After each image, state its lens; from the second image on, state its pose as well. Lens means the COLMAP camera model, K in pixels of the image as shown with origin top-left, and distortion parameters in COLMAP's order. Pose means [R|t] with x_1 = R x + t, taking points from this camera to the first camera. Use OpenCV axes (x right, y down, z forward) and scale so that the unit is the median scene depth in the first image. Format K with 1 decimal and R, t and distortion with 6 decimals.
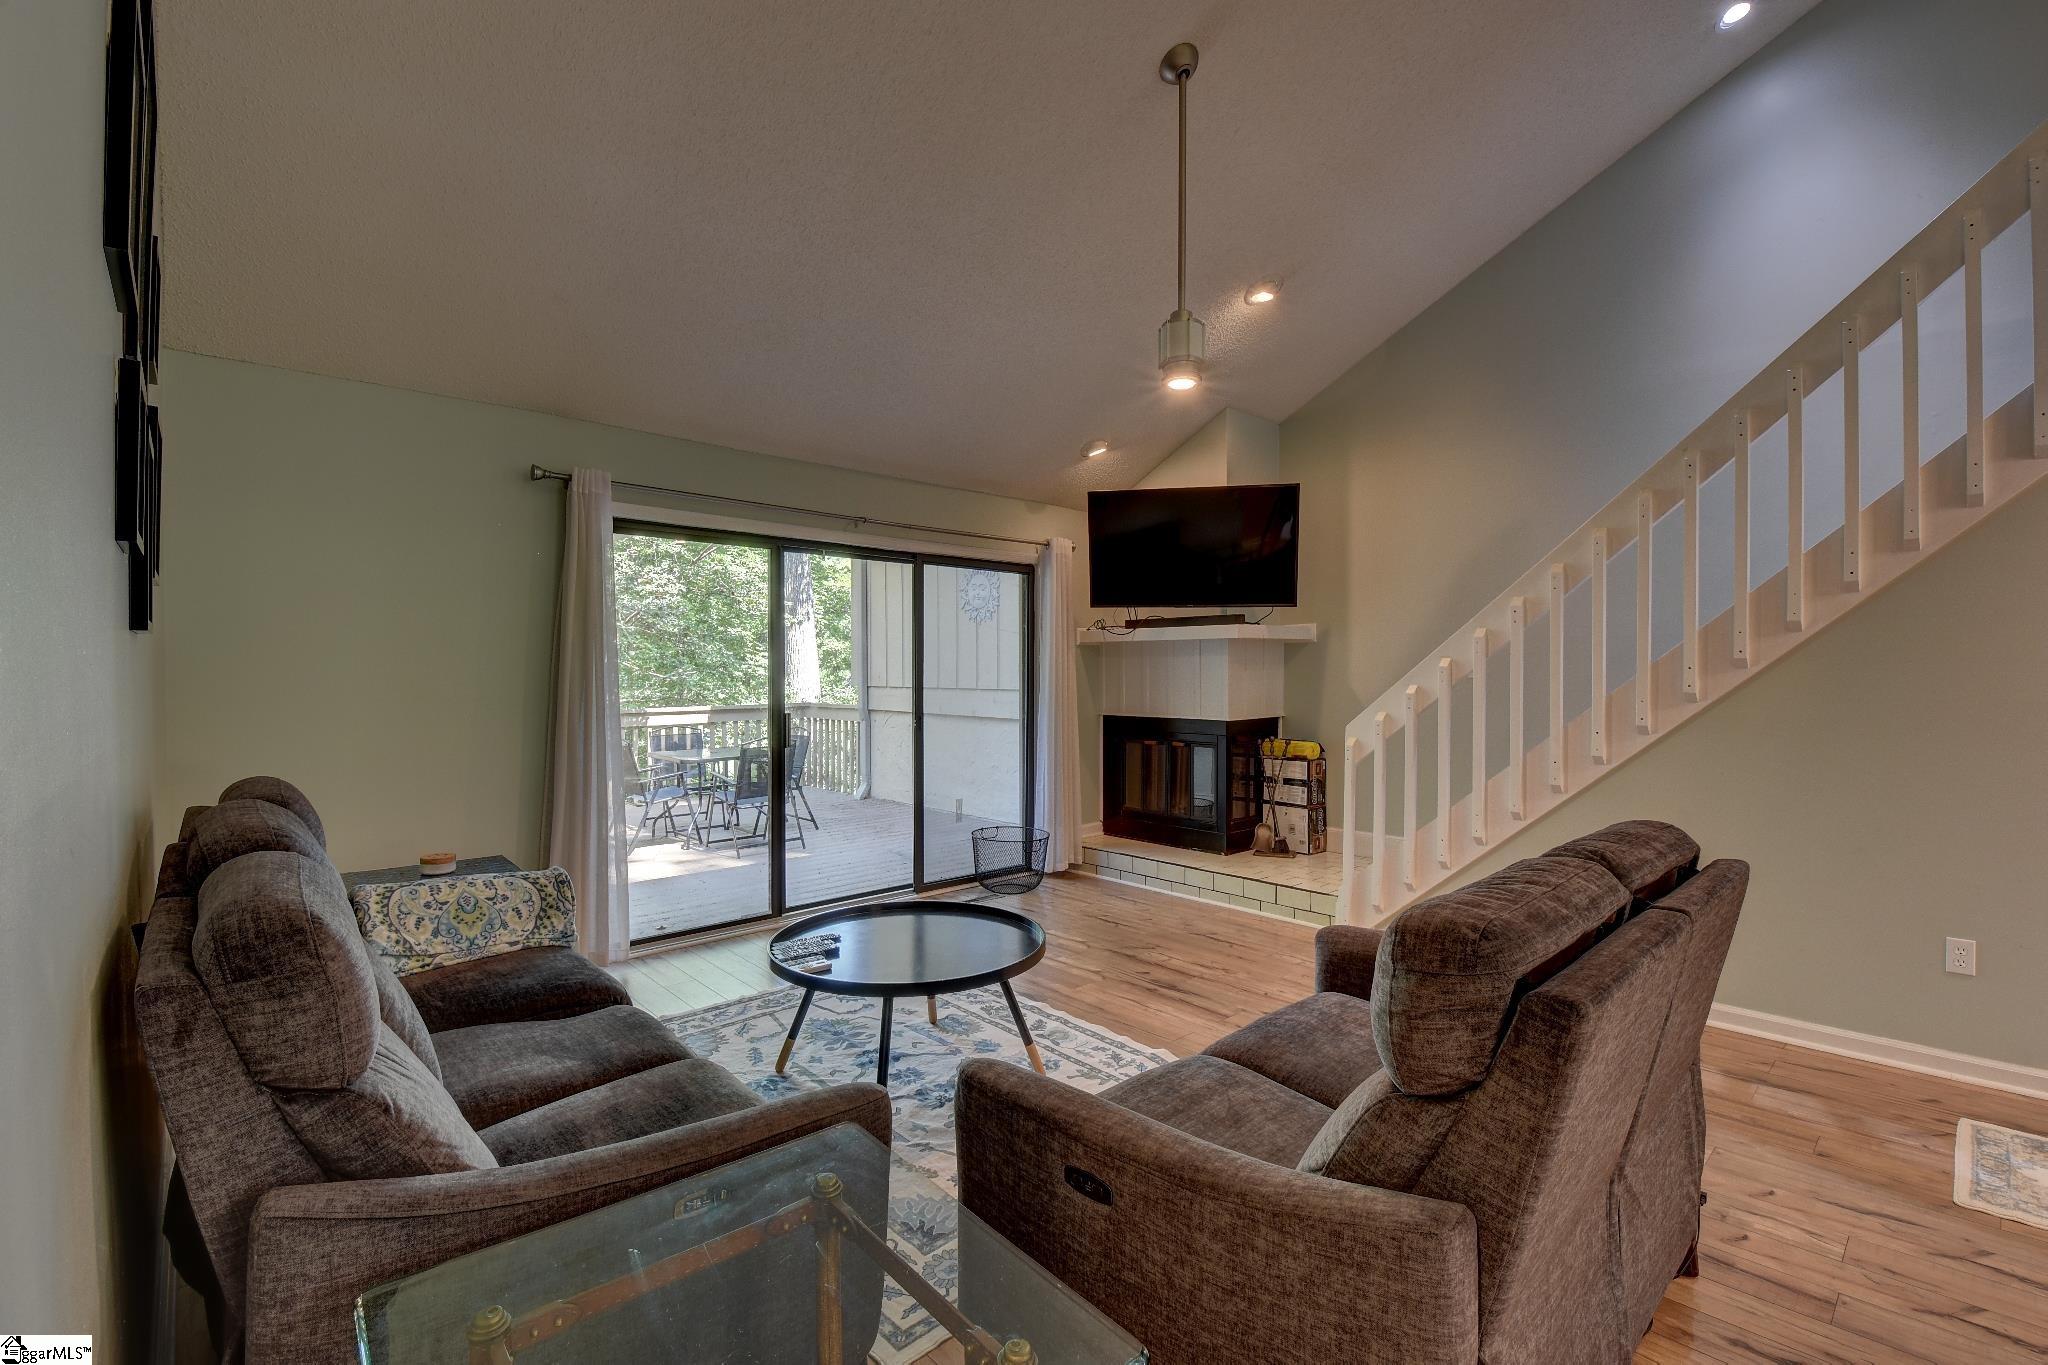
lens RADIAL K [[900.3, 0, 1031.0], [0, 900.3, 677.3], [0, 0, 1]] dist [-0.003747, -0.010315]
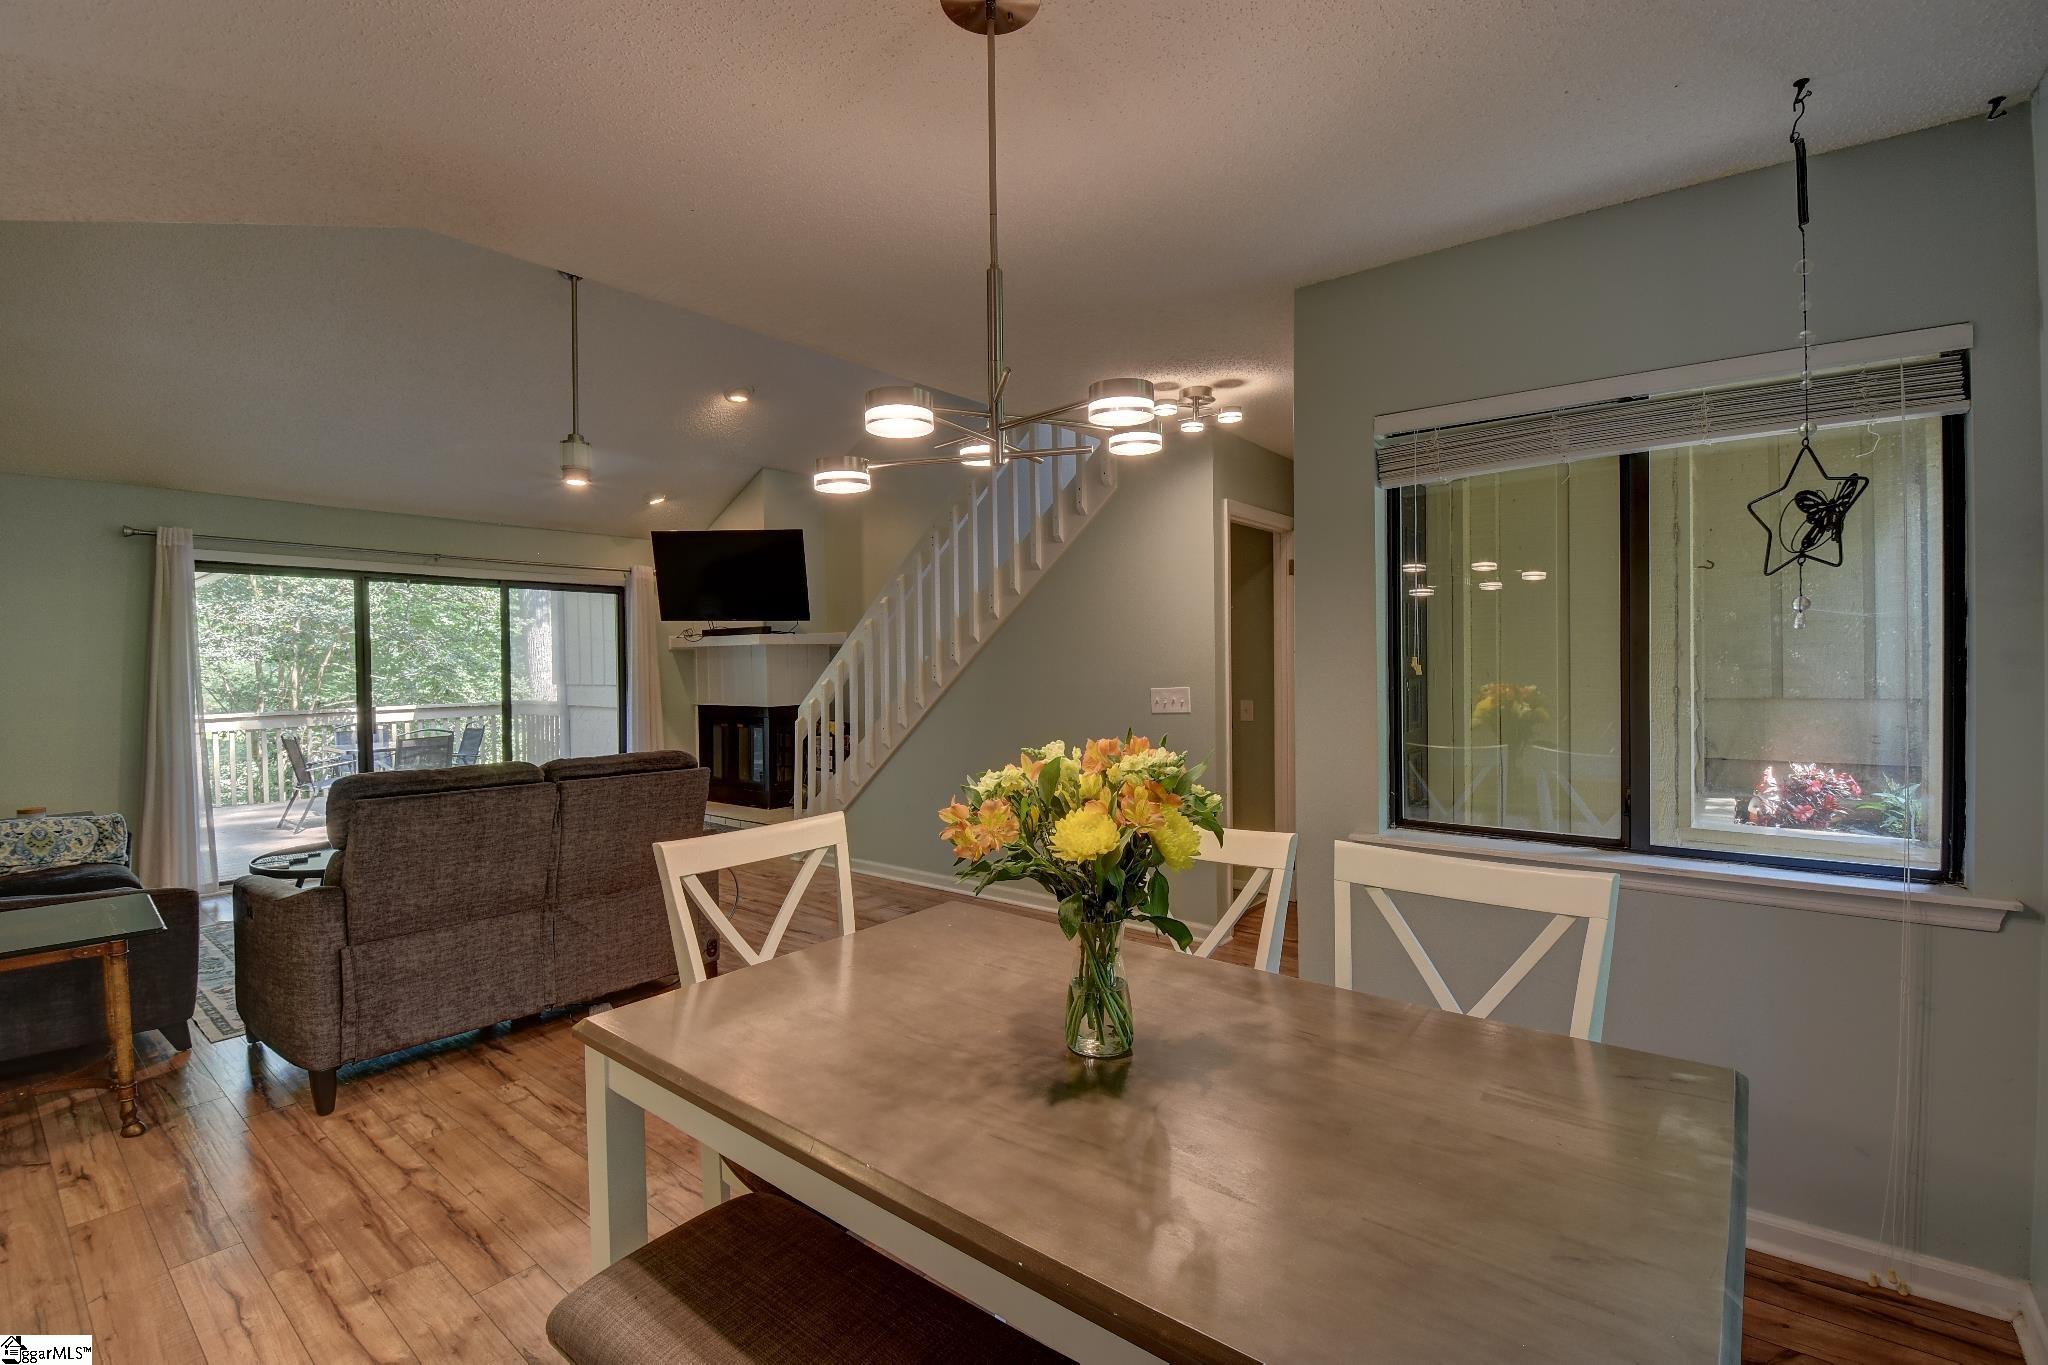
lens RADIAL K [[900.3, 0, 1033.1], [0, 900.3, 676.3], [0, 0, 1]] dist [-0.003747, -0.010315]
pose [[0.988473, -0.012749, 0.150856, 0.476366], [0.011881, 0.999907, 0.006658, -0.000860], [-0.150927, -0.004789, 0.988533, -0.420337]]
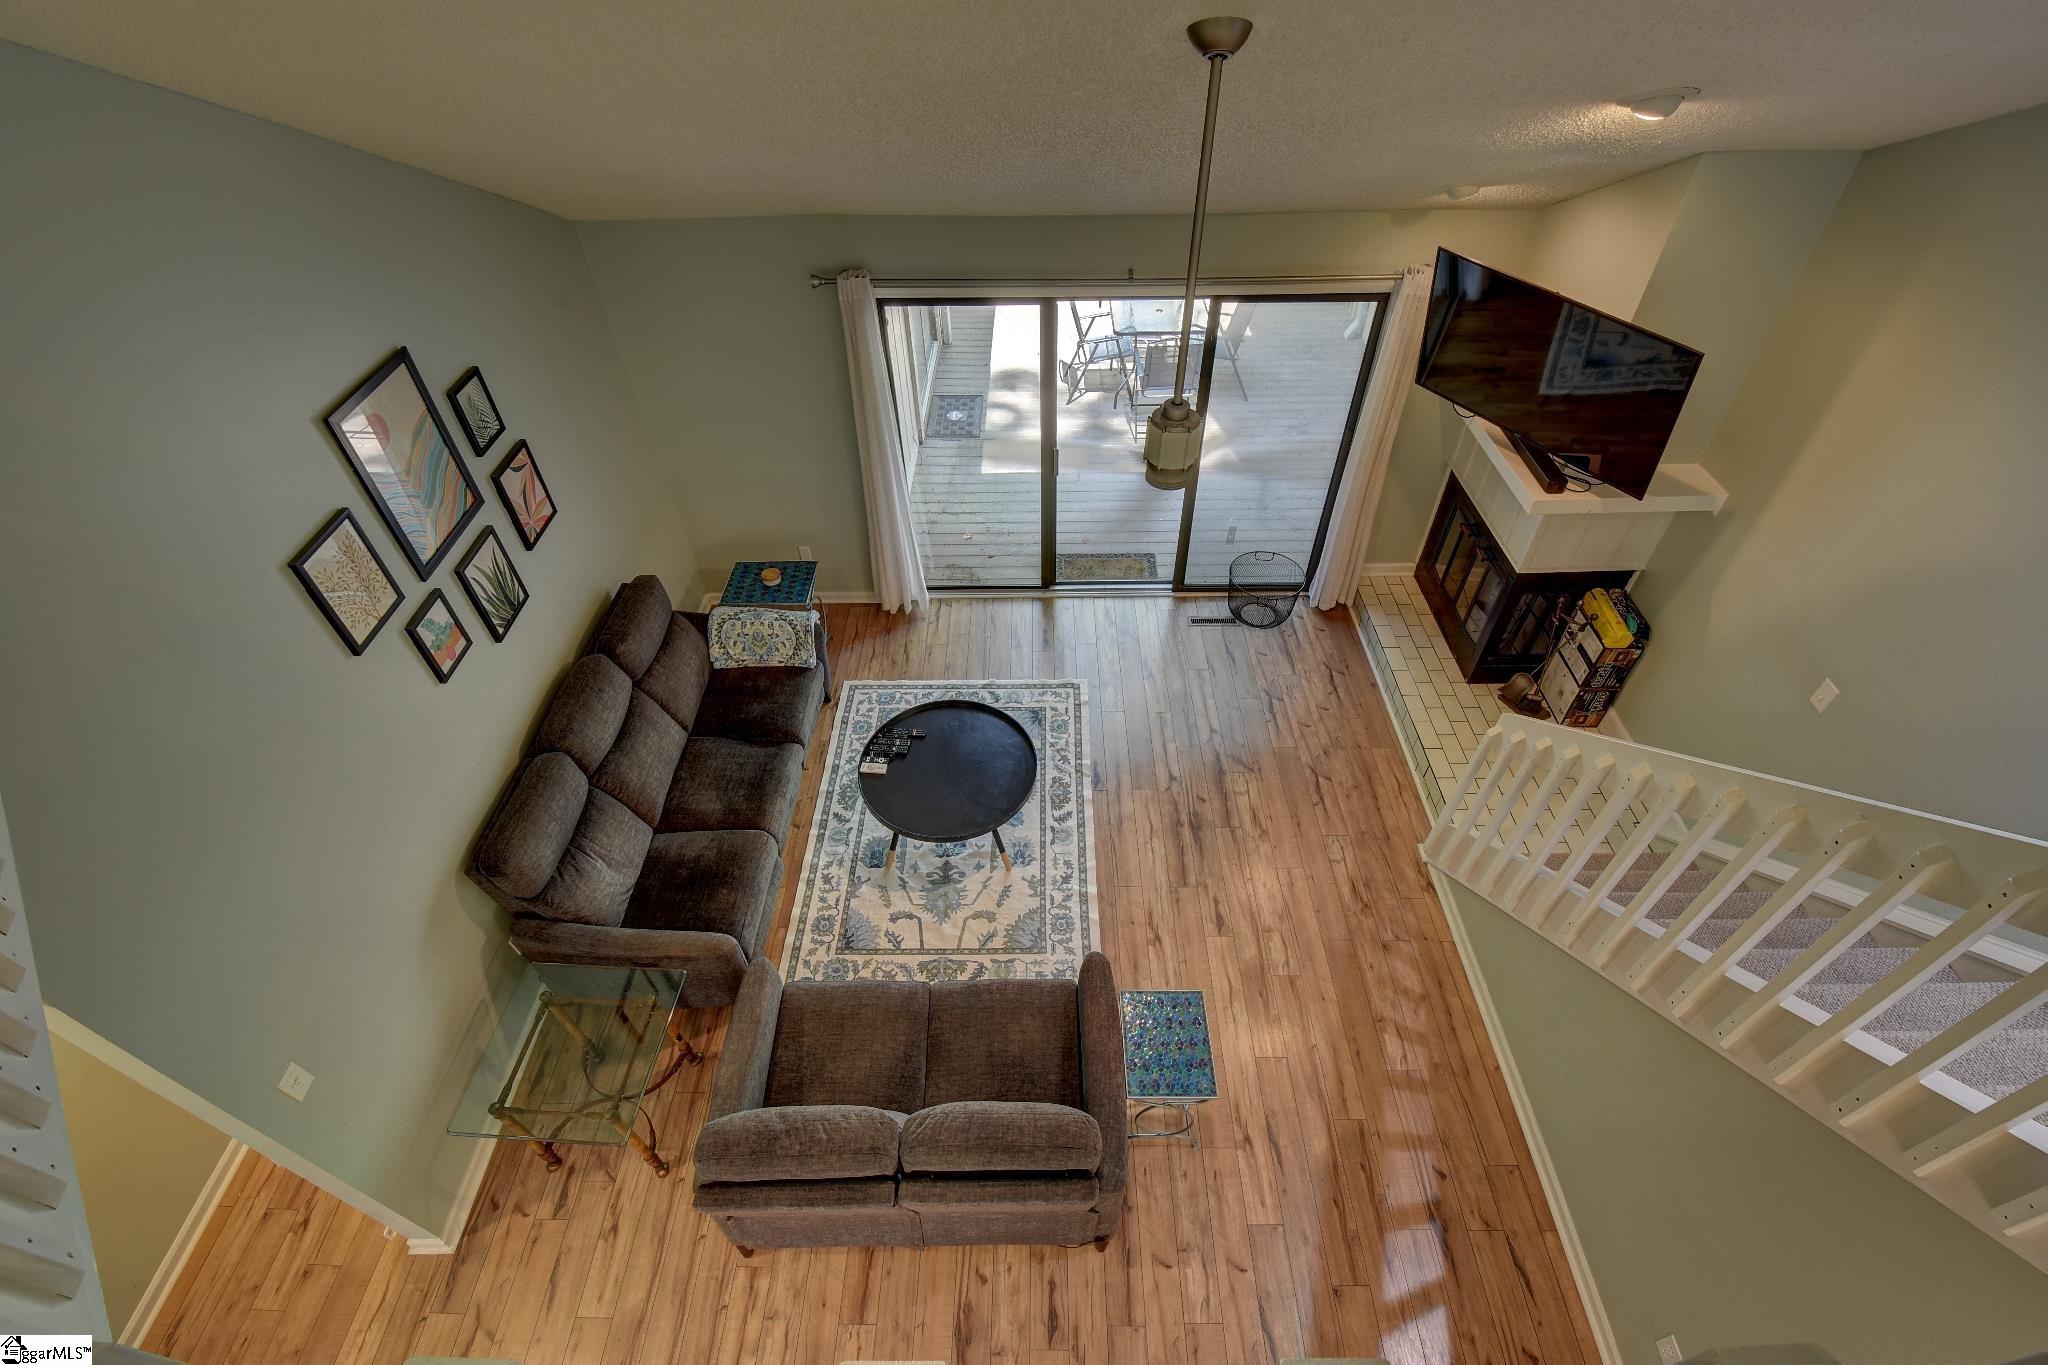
lens RADIAL K [[900.3, 0, 1027.4], [0, 900.3, 674.1], [0, 0, 1]] dist [-0.003747, -0.010315]
pose [[0.728925, 0.467503, -0.500110, 0.410661], [0.012075, 0.721627, 0.692177, -0.548484], [0.684487, -0.510583, 0.520367, 0.237580]]
